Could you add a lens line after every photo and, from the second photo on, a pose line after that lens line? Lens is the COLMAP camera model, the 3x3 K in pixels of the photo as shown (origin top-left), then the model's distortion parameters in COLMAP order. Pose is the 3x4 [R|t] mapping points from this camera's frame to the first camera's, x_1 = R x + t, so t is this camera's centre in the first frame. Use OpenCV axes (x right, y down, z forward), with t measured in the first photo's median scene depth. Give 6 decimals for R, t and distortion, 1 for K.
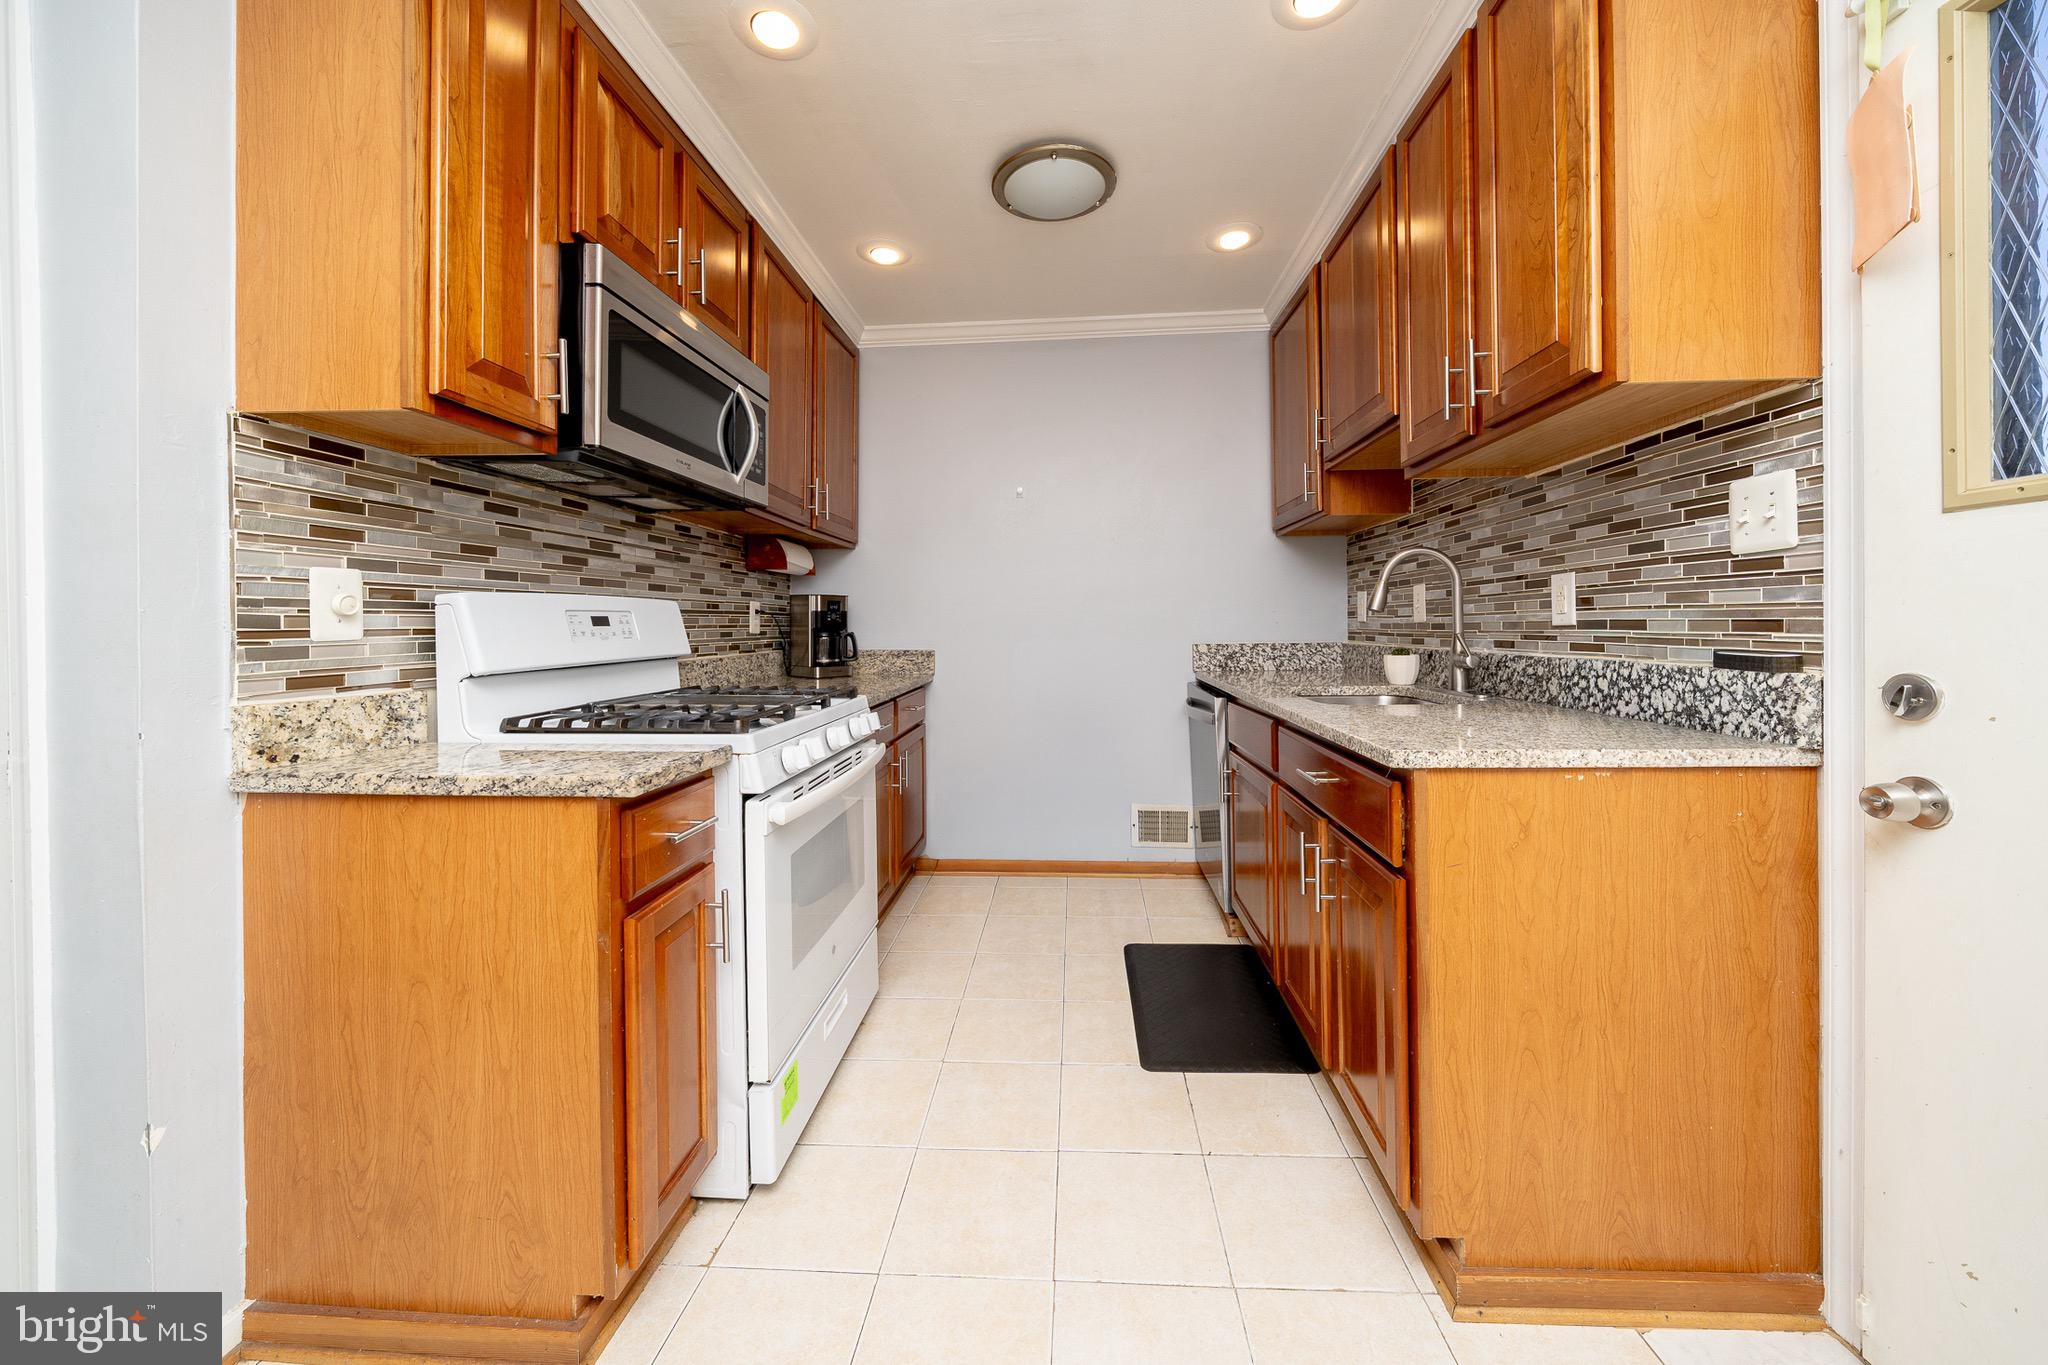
lens RADIAL K [[761.7, 0, 1017.7], [0, 761.7, 679.7], [0, 0, 1]] dist [-0.006318, 0.000221]
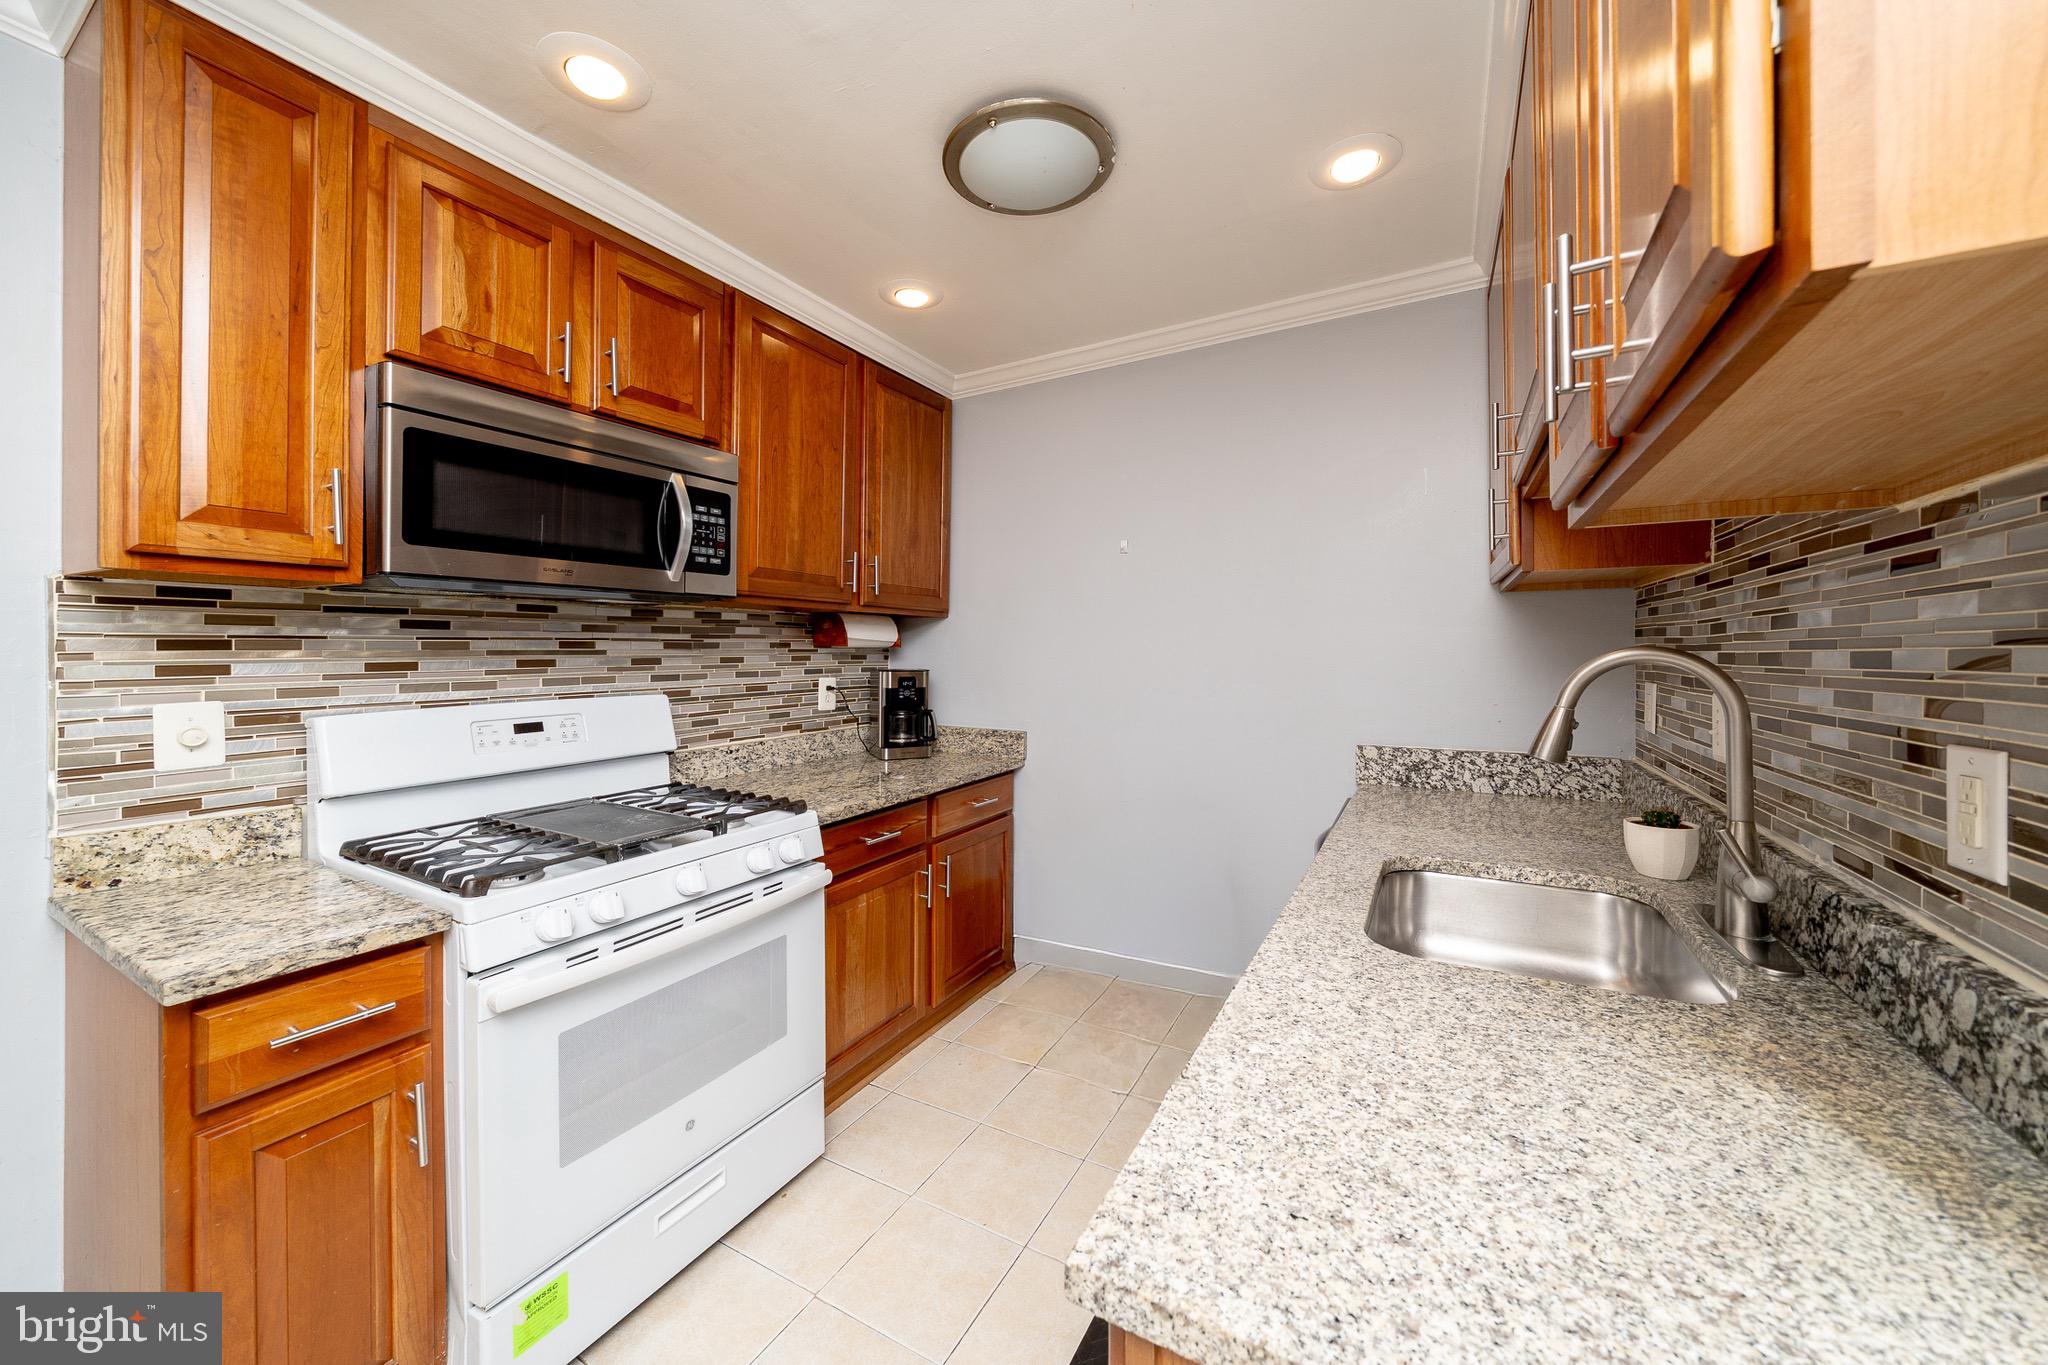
lens RADIAL K [[734.6, 0, 996.7], [0, 734.6, 686.5], [0, 0, 1]] dist [-0.001142, -0.000118]
pose [[0.890220, 0.034289, -0.454238, 0.398756], [-0.041541, 0.999119, -0.005992, -0.138381], [0.453633, 0.024204, 0.890860, 0.383111]]
